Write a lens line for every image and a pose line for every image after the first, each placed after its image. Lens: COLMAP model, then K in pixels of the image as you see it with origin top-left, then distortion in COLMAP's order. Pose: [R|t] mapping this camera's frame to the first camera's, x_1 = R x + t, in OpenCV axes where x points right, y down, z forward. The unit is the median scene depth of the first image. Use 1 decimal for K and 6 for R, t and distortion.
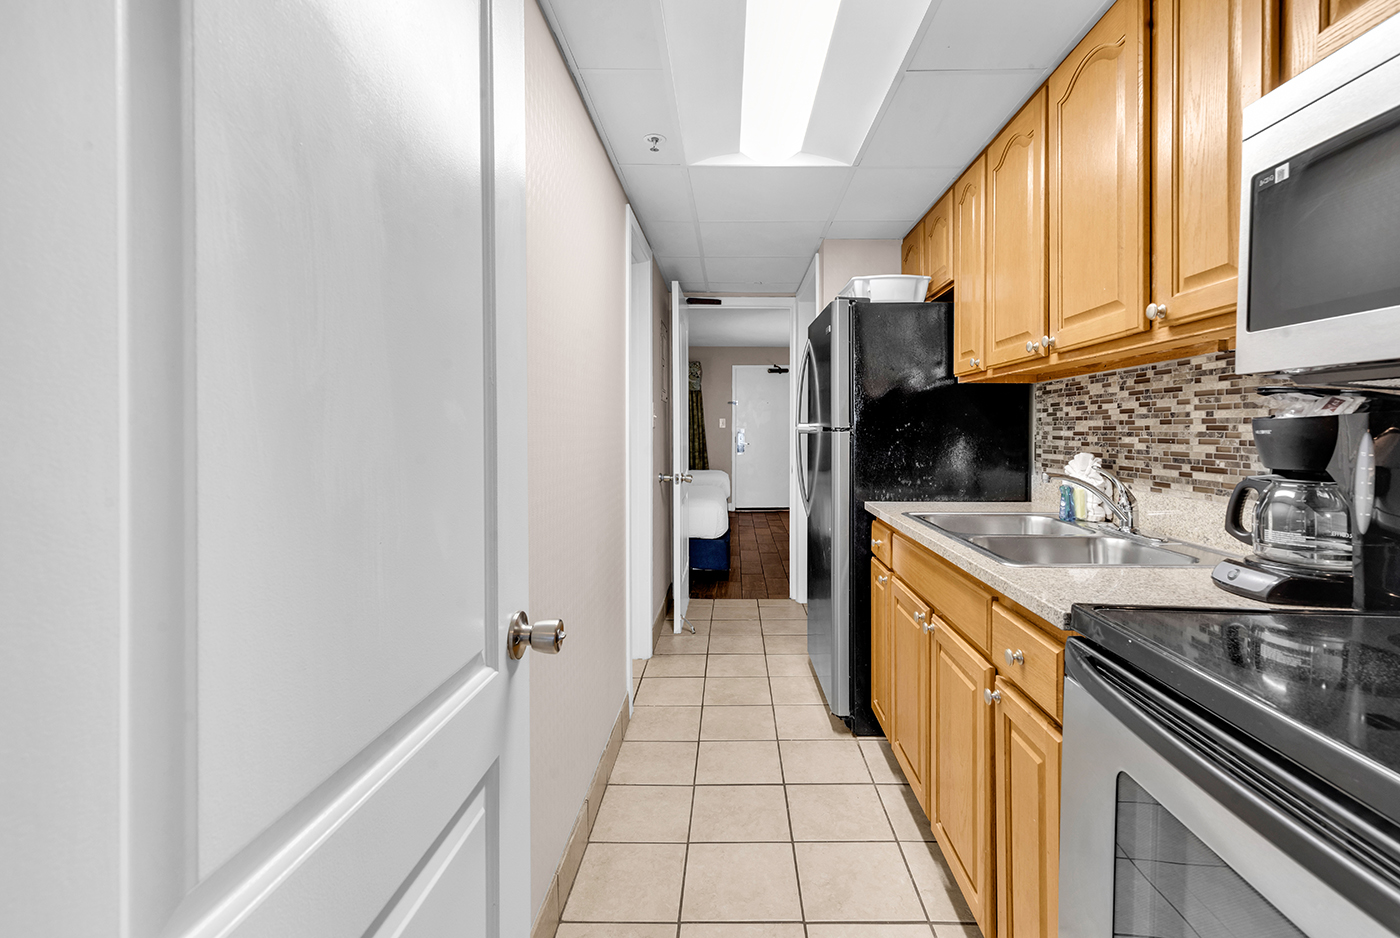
lens RADIAL K [[633.6, 0, 738.5], [0, 633.6, 433.4], [0, 0, 1]] dist [0.003166, 0.000064]
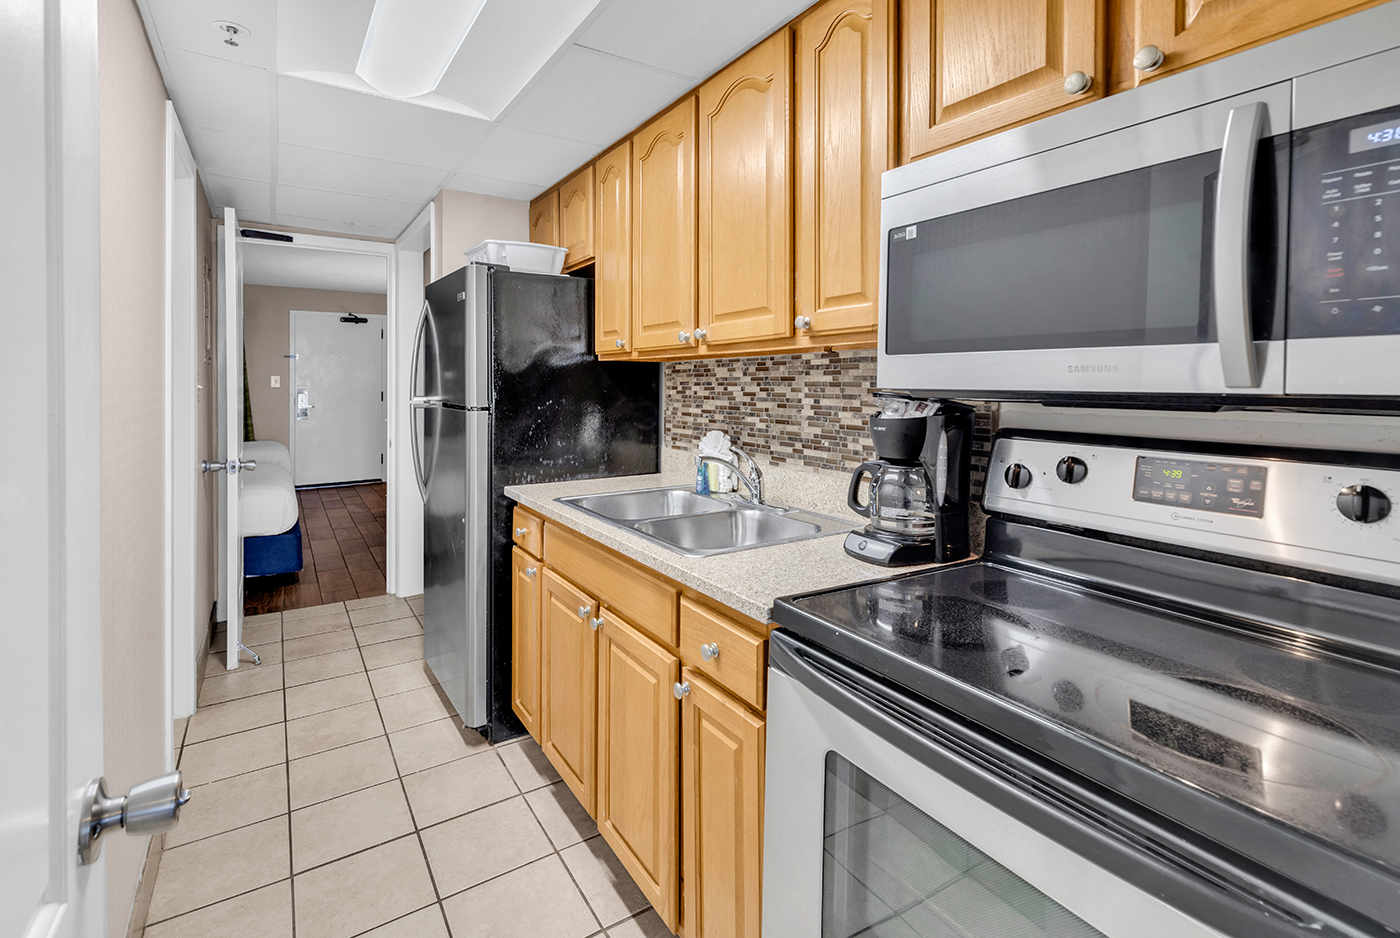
lens RADIAL K [[647.2, 0, 701.0], [0, 647.2, 385.6], [0, 0, 1]] dist [0.008641, -0.000586]
pose [[0.840221, 0.000035, 0.542244, -0.097106], [0.000670, 0.999999, -0.001102, -0.051412], [-0.542244, 0.001289, 0.840220, 0.070558]]
